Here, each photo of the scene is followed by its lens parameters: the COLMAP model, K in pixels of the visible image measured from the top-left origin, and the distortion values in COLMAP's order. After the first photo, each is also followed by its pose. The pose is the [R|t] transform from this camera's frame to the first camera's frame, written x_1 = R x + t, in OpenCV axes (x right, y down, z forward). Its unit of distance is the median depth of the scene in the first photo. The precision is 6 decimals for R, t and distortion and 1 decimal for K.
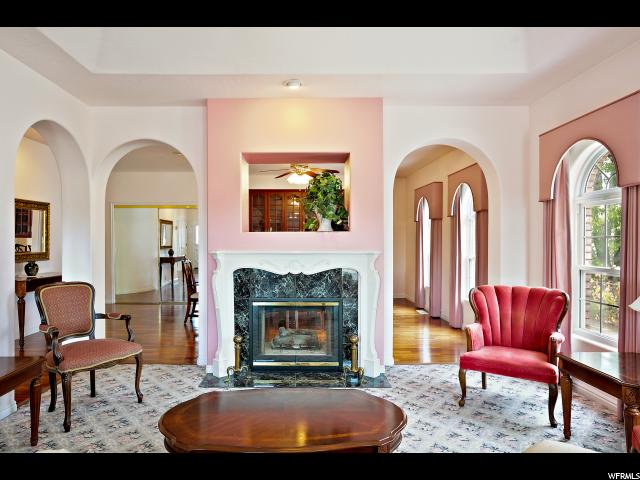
lens RADIAL K [[408.1, 0, 320.0], [0, 408.1, 240.0], [0, 0, 1]] dist [-0.020006, 0.003107]
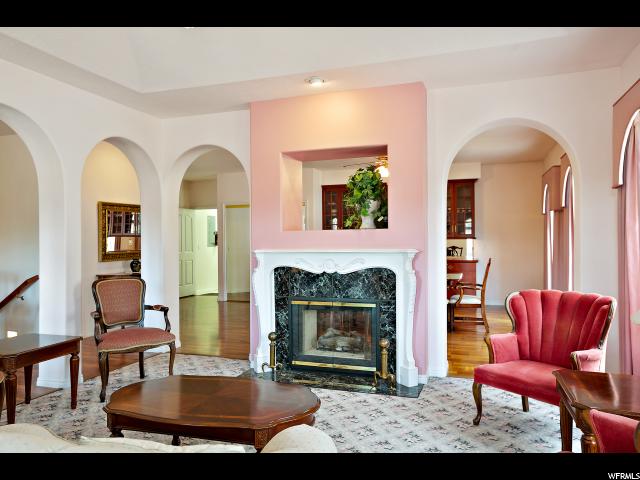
lens RADIAL K [[449.3, 0, 321.1], [0, 449.3, 237.5], [0, 0, 1]] dist [0.005570, 0.003380]
pose [[0.950963, -0.007892, -0.309204, 0.247199], [0.007187, 0.999968, -0.003417, 0.001610], [0.309222, 0.001027, 0.950989, -0.028502]]
